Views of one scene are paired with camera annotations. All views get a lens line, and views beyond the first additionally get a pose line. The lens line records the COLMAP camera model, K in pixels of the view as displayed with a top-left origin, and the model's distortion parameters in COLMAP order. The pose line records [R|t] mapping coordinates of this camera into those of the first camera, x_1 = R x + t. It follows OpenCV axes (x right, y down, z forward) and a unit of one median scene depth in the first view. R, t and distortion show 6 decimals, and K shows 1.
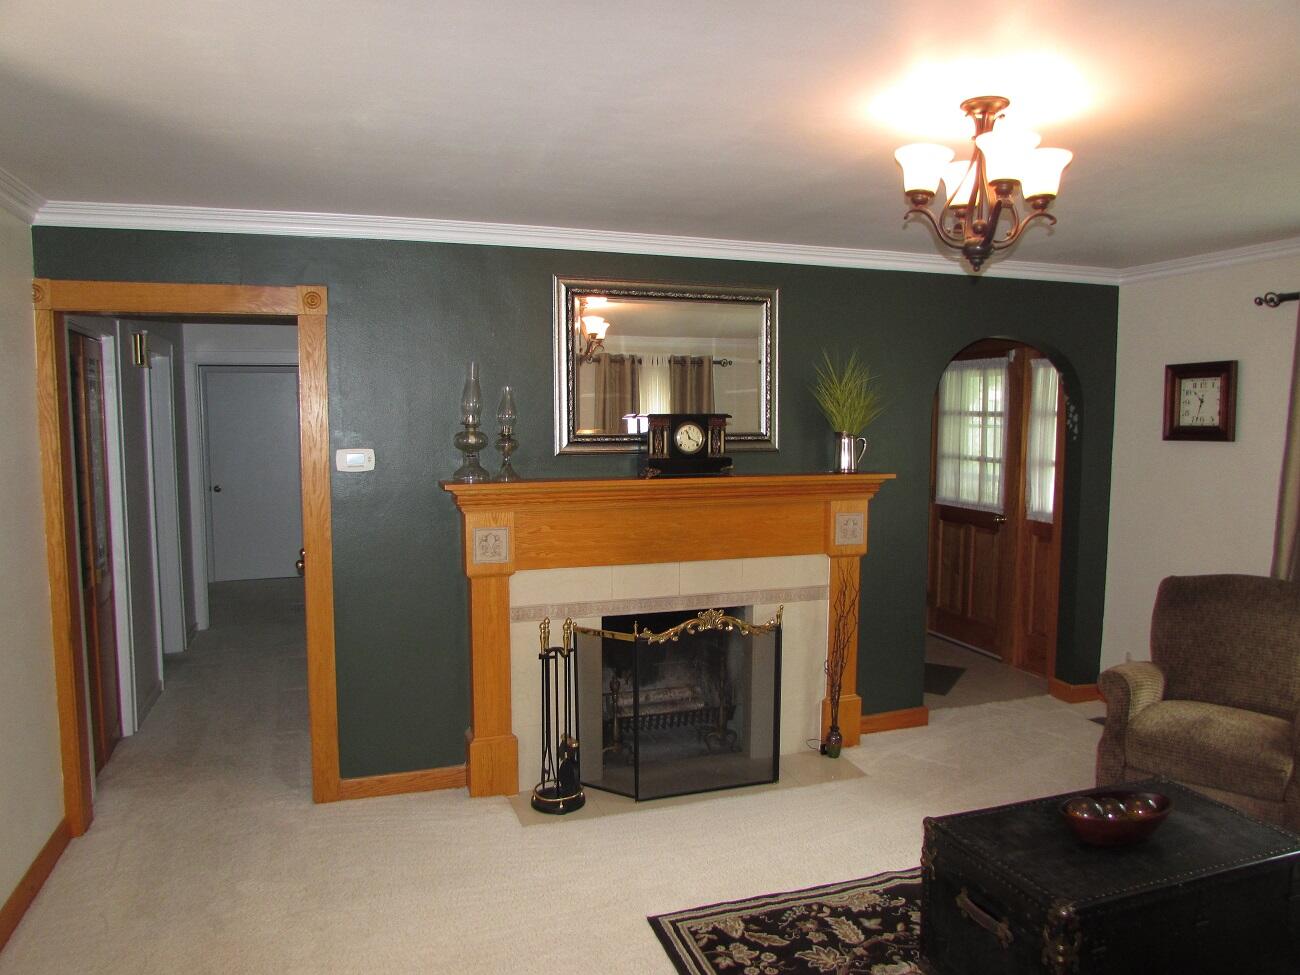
lens RADIAL K [[921.6, 0, 653.6], [0, 921.6, 490.0], [0, 0, 1]] dist [-0.013347, 0.001267]
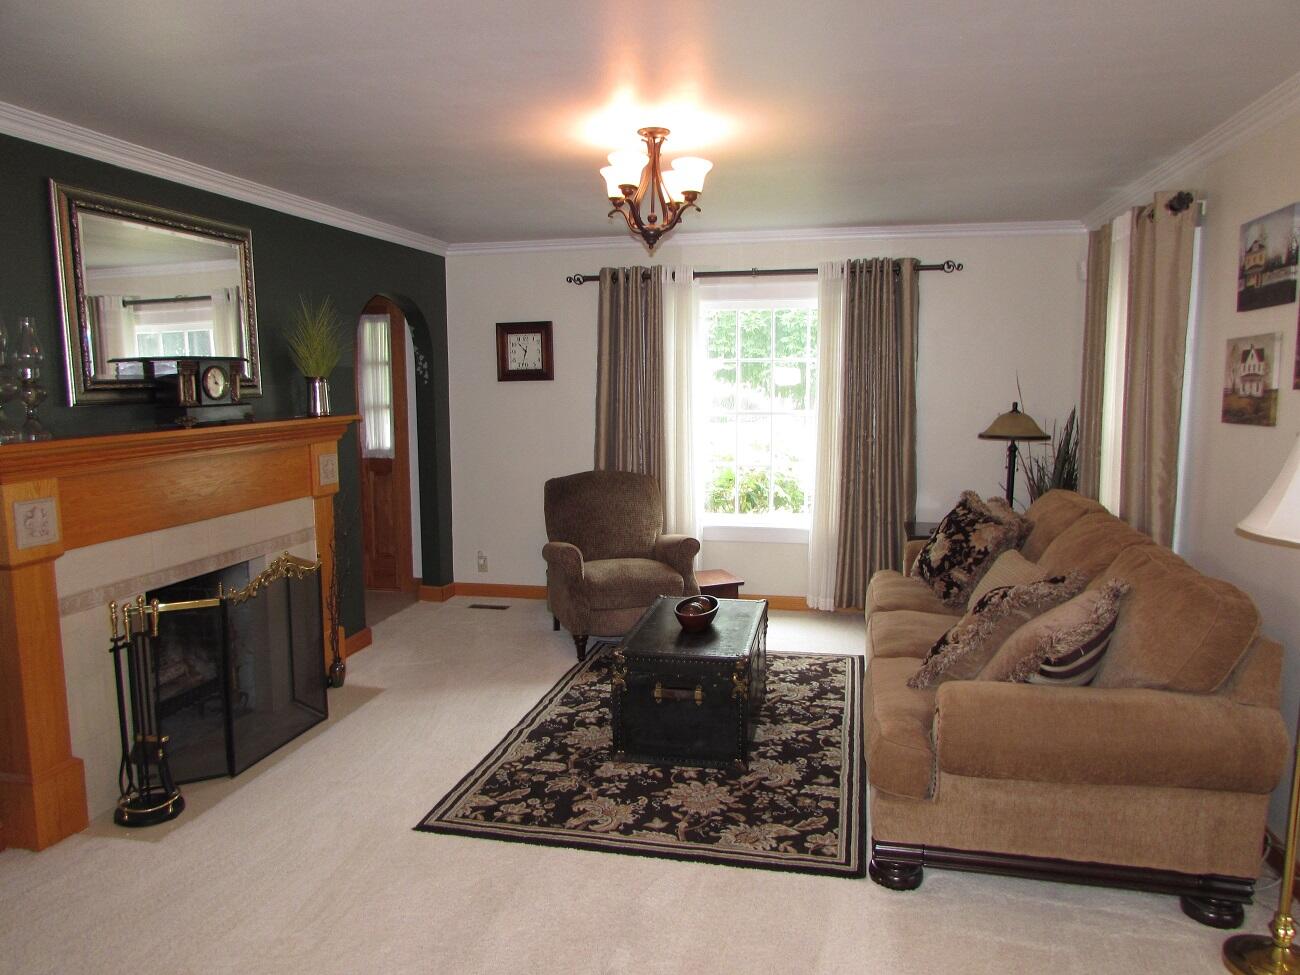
lens RADIAL K [[921.6, 0, 649.4], [0, 921.6, 486.3], [0, 0, 1]] dist [-0.013347, 0.001267]
pose [[0.535434, -0.109456, 0.837454, -0.515435], [0.080978, 0.993652, 0.078097, 0.010380], [-0.840686, 0.025999, 0.540898, 0.140302]]
